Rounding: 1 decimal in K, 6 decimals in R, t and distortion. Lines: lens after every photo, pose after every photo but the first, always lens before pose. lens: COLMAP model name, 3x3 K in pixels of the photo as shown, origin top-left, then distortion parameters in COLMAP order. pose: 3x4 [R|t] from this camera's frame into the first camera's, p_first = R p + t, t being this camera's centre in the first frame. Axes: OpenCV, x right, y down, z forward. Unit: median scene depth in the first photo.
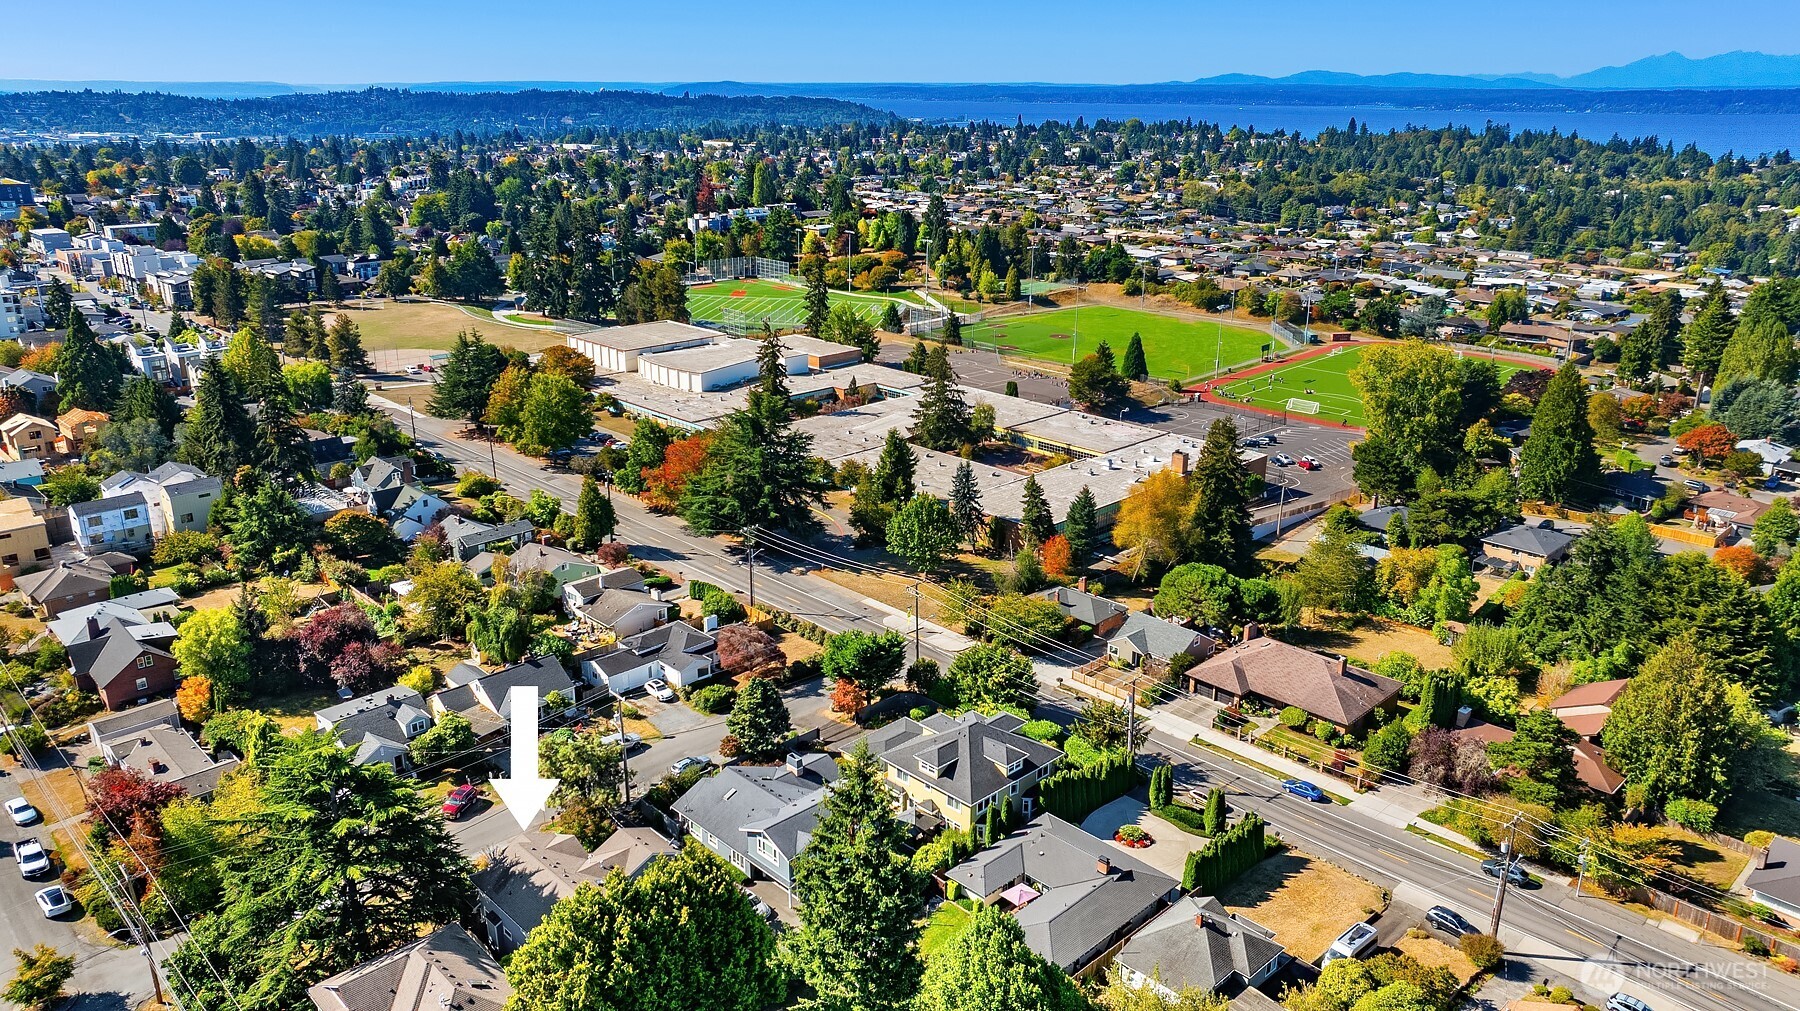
lens RADIAL K [[1261.9, 0, 900.0], [0, 1261.9, 503.5], [0, 0, 1]] dist [-0.021073, 0.002520]
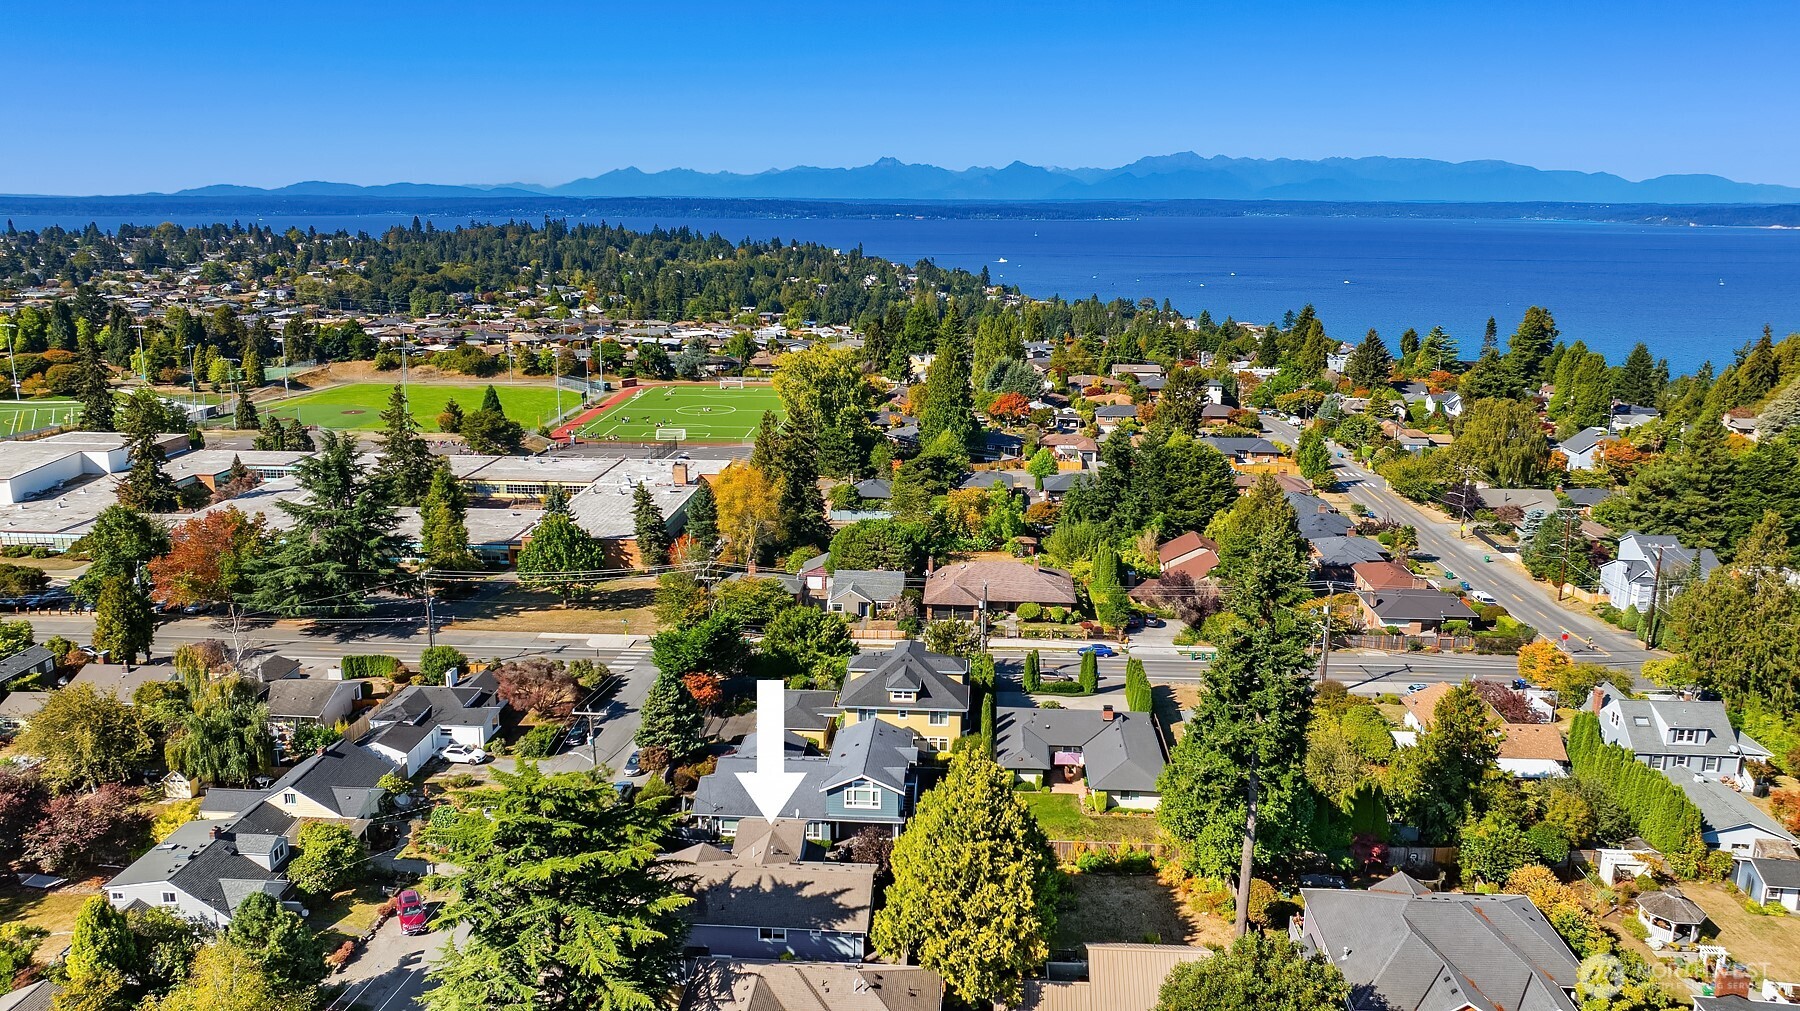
lens RADIAL K [[1261.9, 0, 901.0], [0, 1261.9, 506.5], [0, 0, 1]] dist [-0.021073, 0.002520]
pose [[0.745438, -0.157473, 0.647707, -0.153783], [0.207986, 0.978130, -0.001562, 0.015932], [-0.633296, 0.135879, 0.761888, 0.053378]]
